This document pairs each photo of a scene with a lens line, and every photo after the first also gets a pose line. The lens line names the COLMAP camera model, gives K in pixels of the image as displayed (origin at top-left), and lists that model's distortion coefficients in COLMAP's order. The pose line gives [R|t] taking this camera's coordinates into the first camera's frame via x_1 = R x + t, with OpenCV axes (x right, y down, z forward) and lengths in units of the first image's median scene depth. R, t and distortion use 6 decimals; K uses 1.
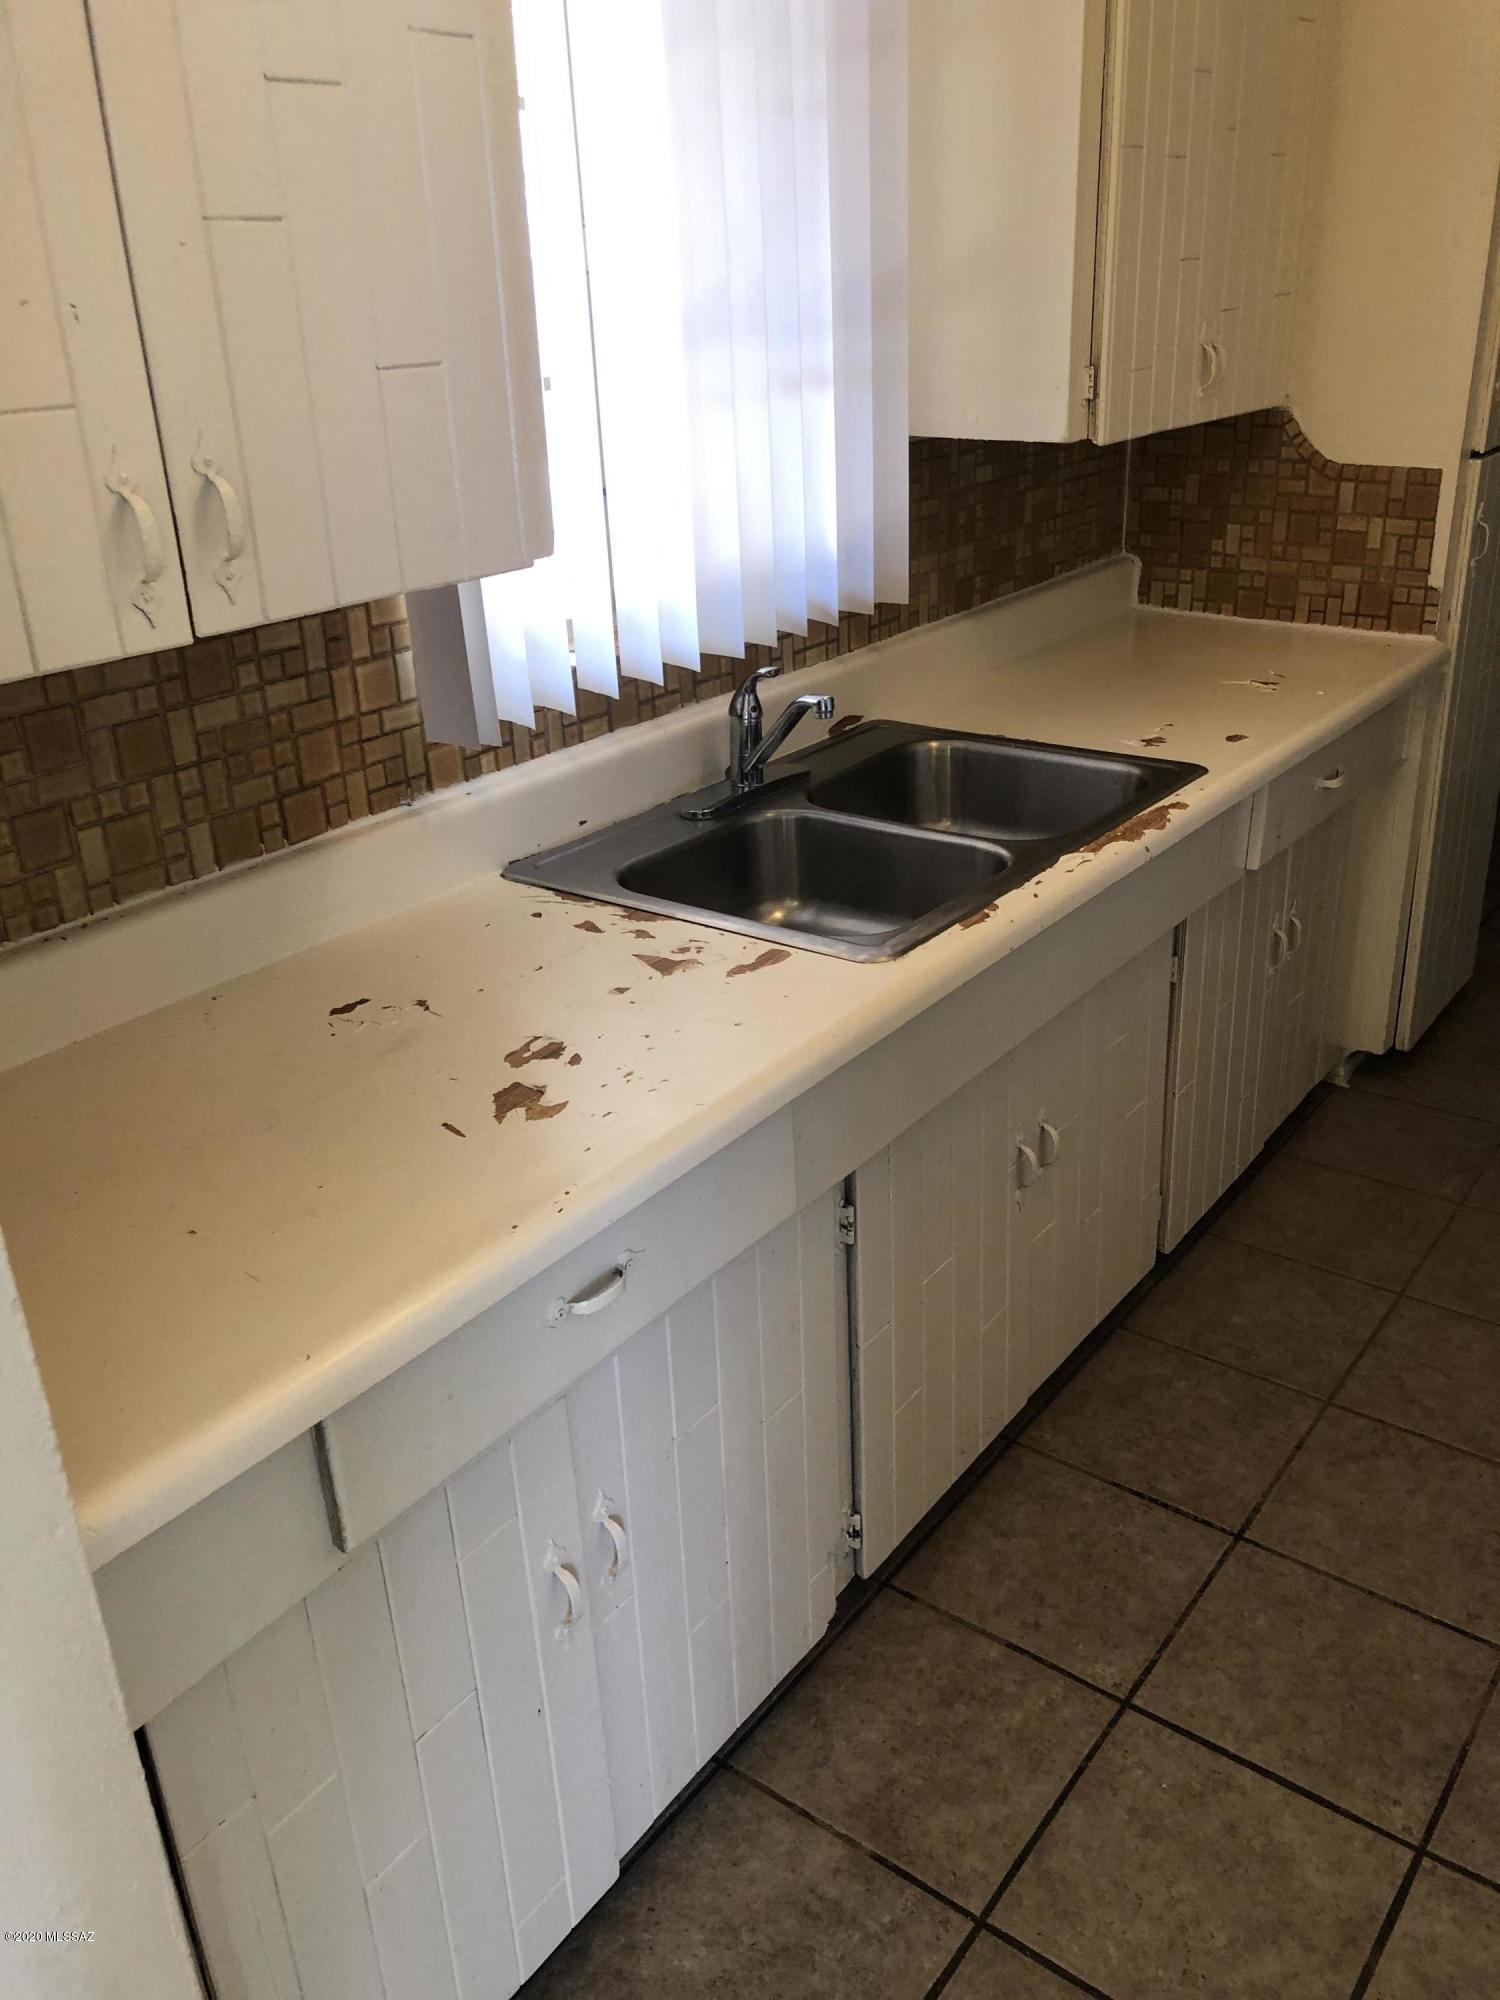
lens RADIAL K [[1647.0, 0, 774.4], [0, 1647.0, 989.3], [0, 0, 1]] dist [0.047382, -0.040302]
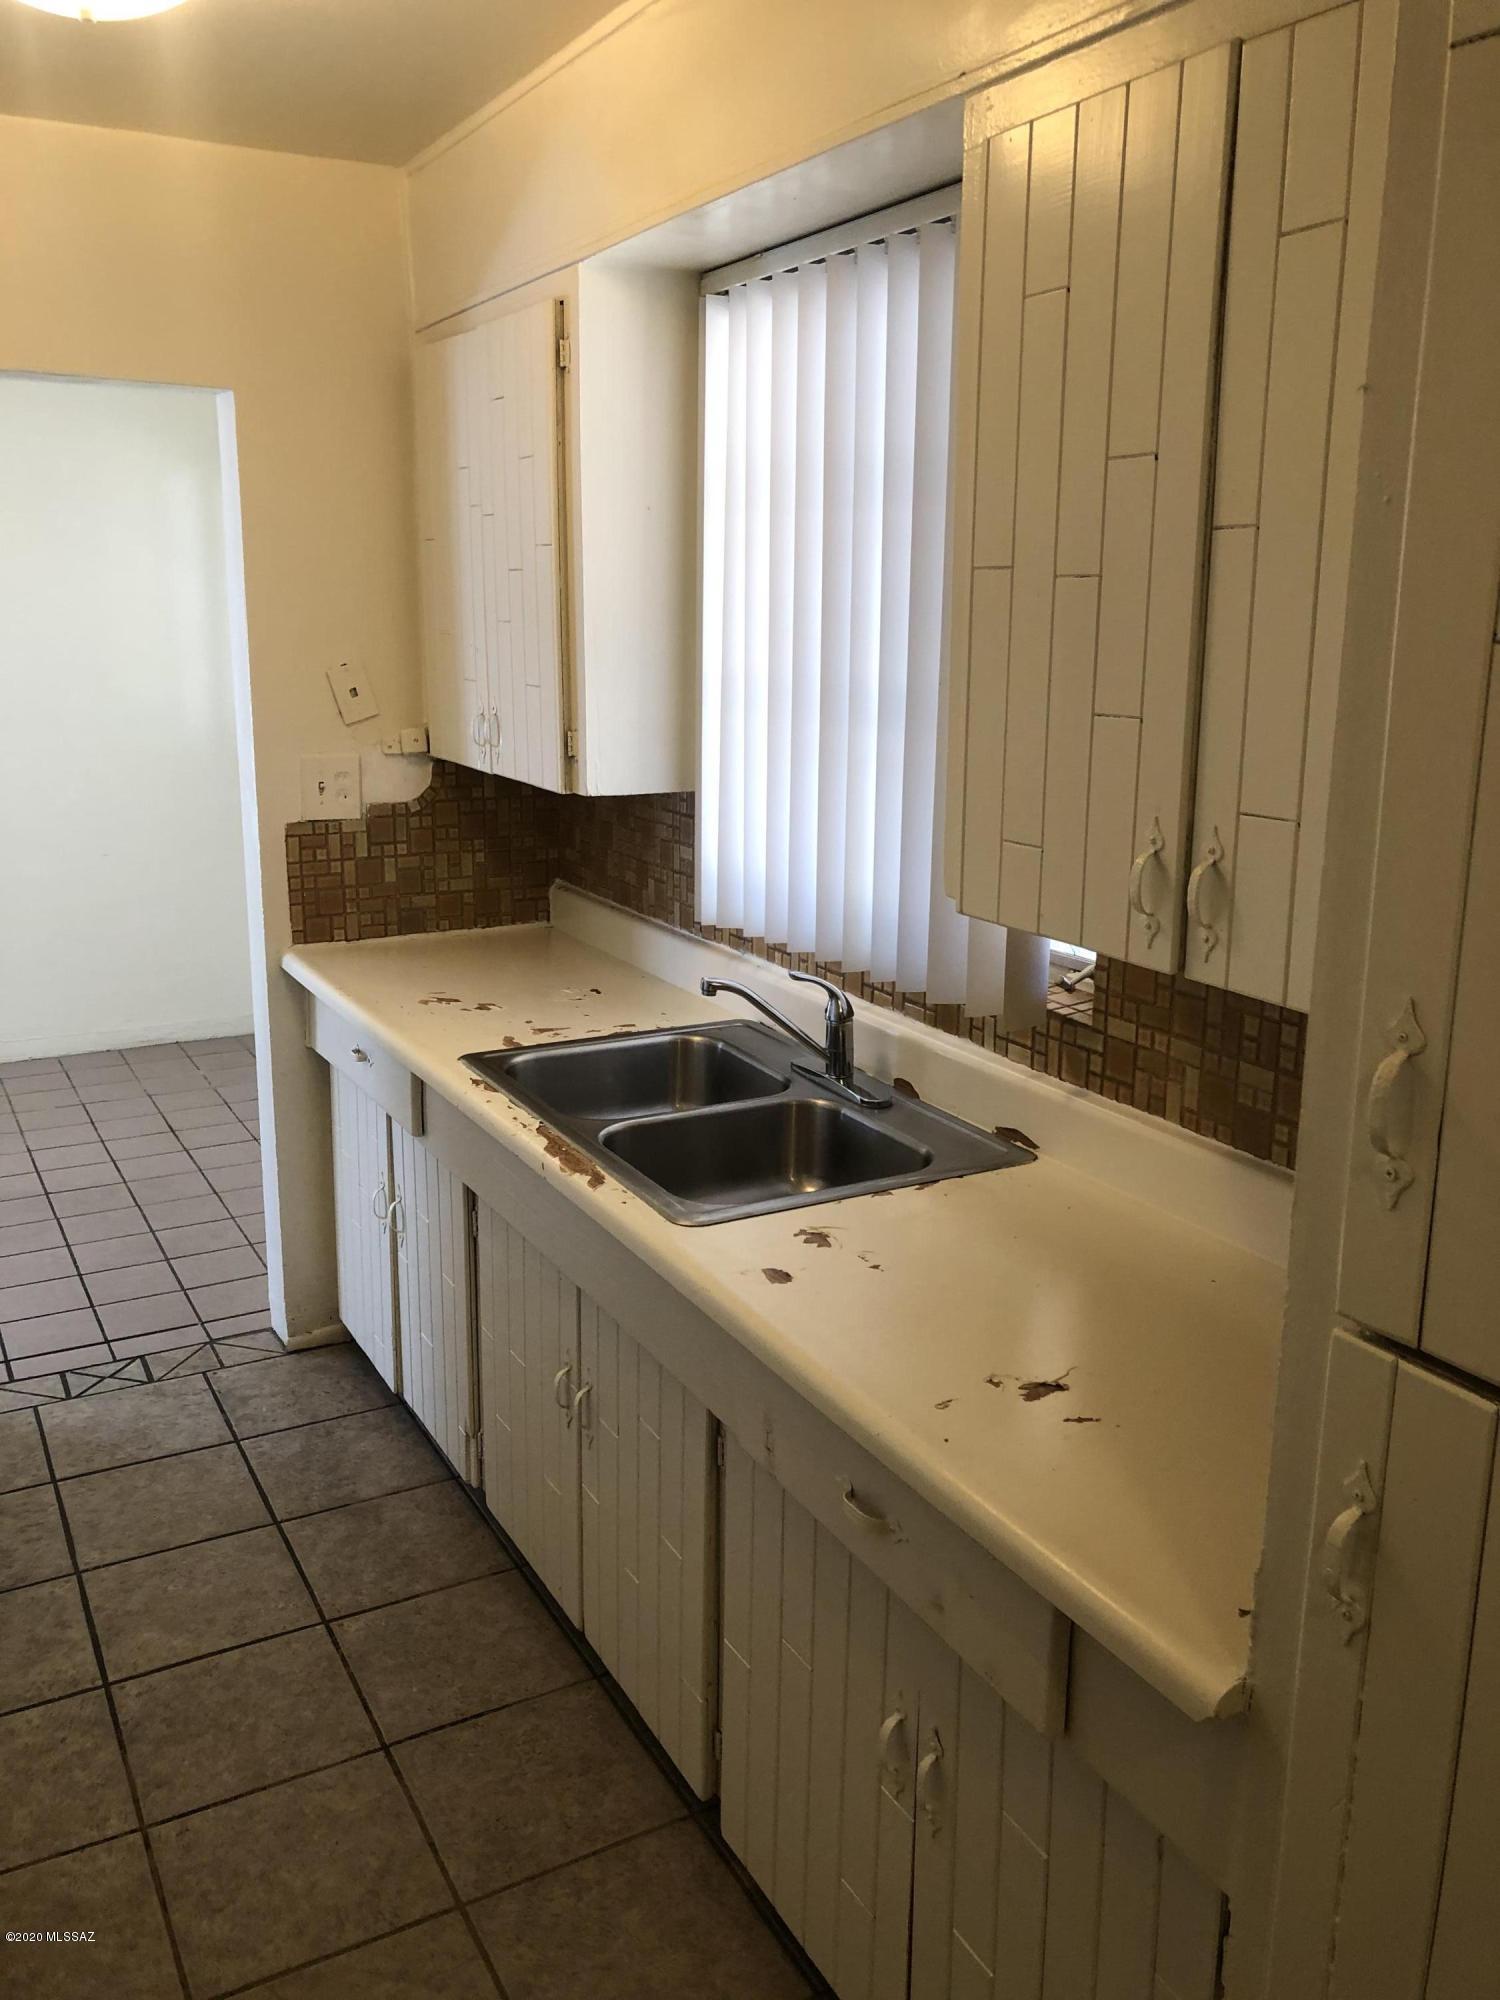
lens RADIAL K [[1647.0, 0, 752.5], [0, 1647.0, 982.6], [0, 0, 1]] dist [0.047382, -0.040302]
pose [[-0.418498, 0.234284, -0.877480, 1.074495], [-0.365246, 0.841169, 0.398786, -0.659219], [0.831538, 0.487387, -0.266456, 1.302088]]
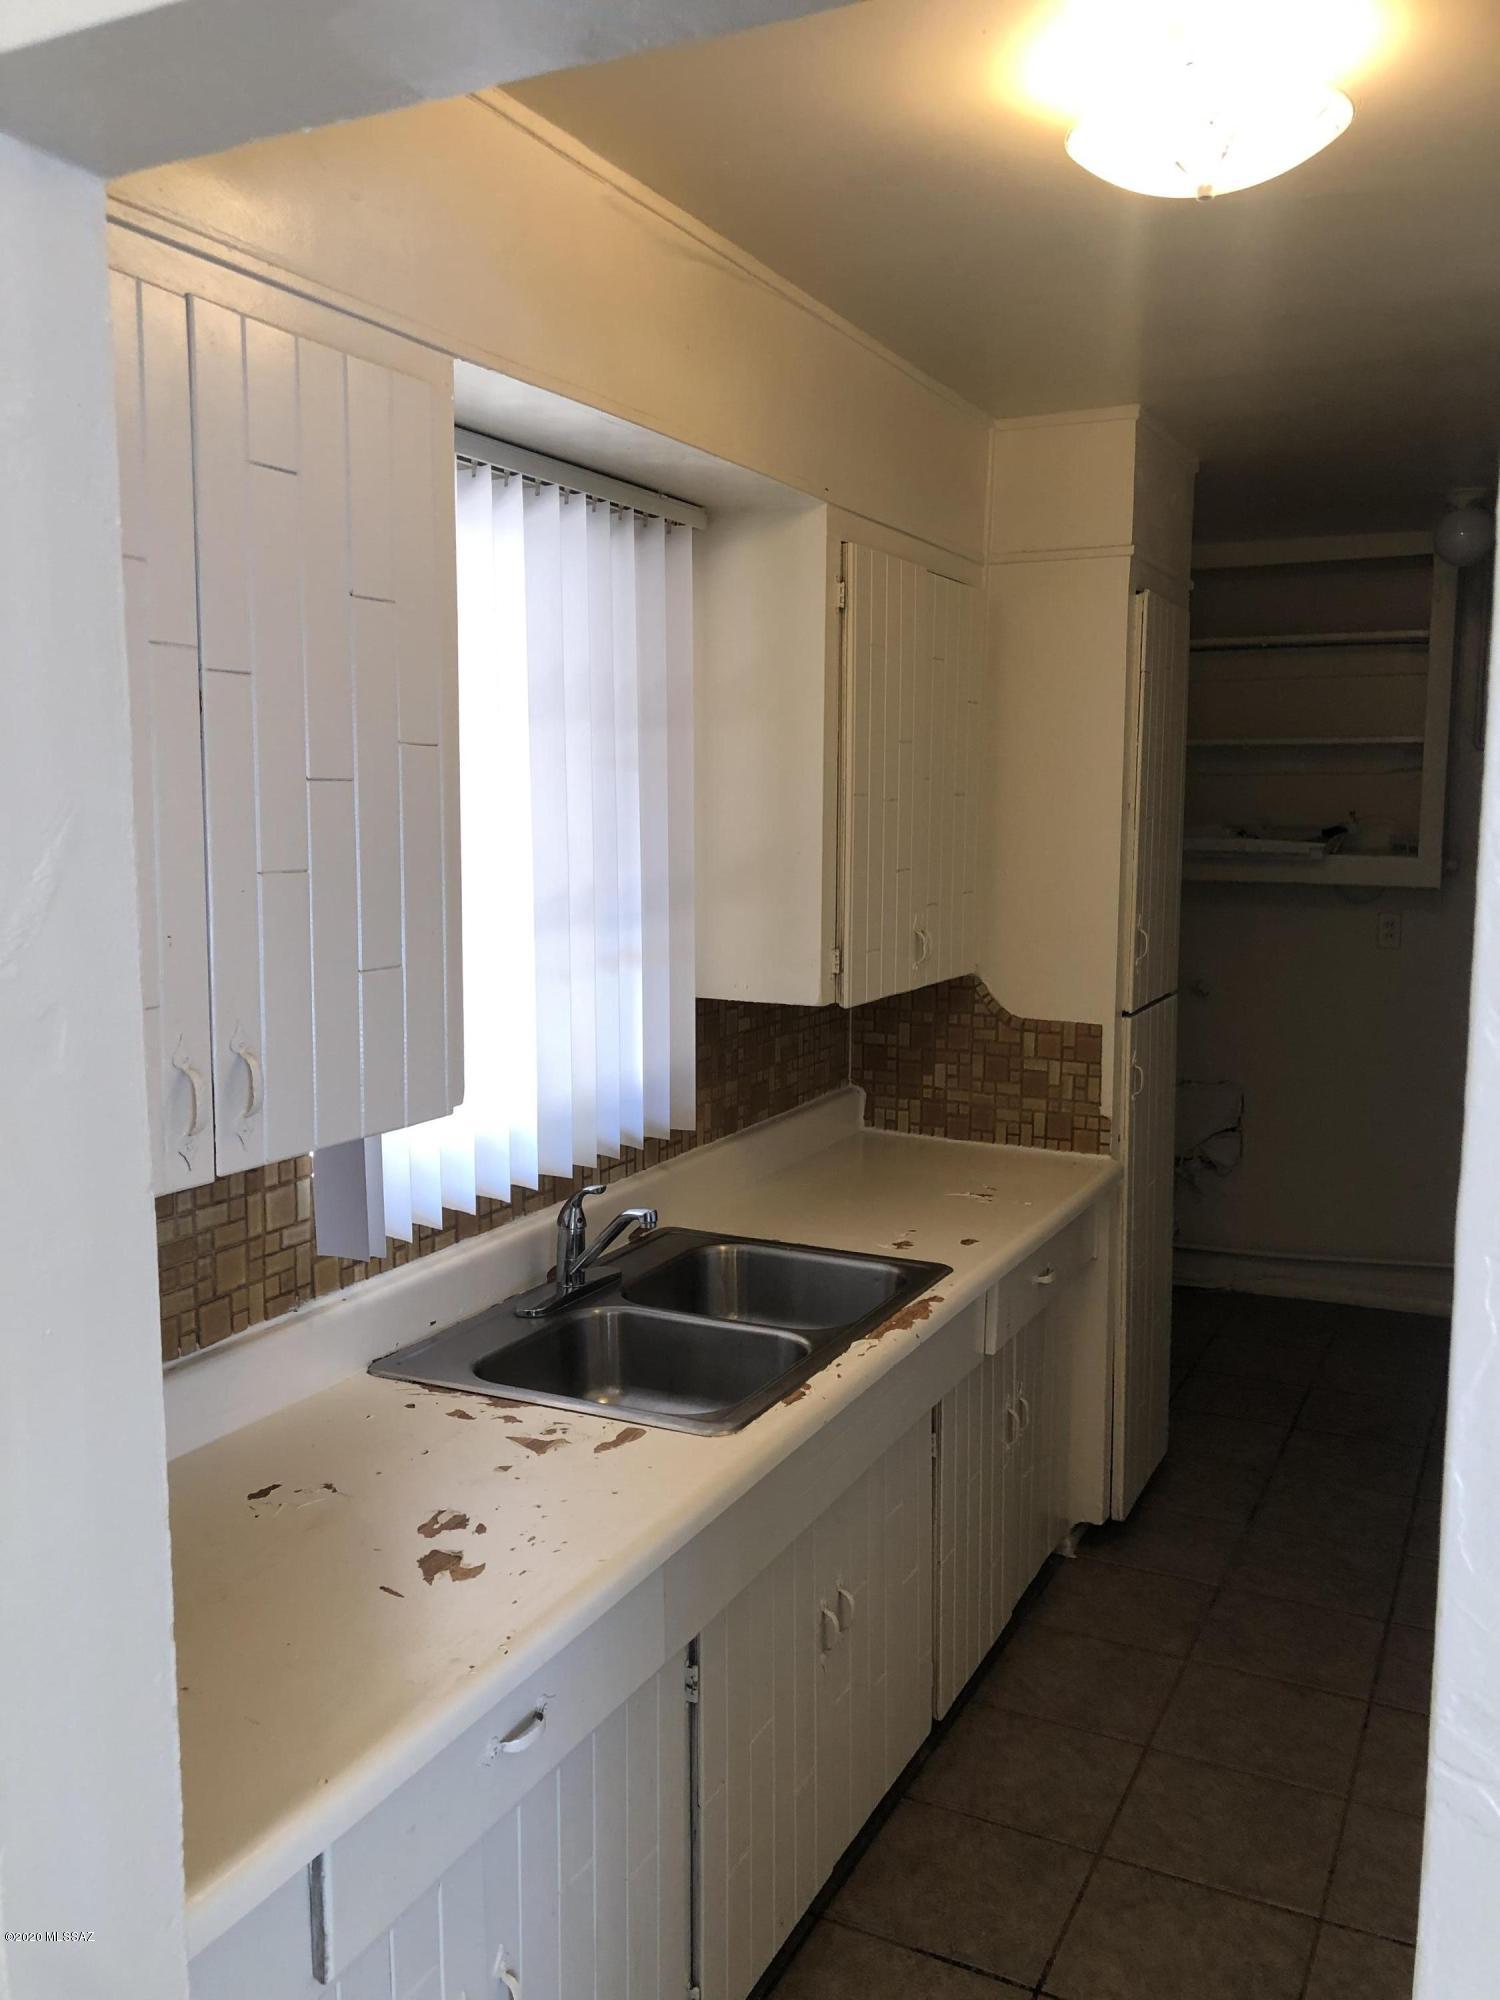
lens RADIAL K [[1647.0, 0, 740.1], [0, 1647.0, 1002.5], [0, 0, 1]] dist [0.047382, -0.040302]
pose [[0.985315, 0.013624, 0.170201, -0.104766], [0.036113, 0.957633, -0.285719, 0.020214], [-0.166883, 0.287670, 0.943078, -0.172999]]
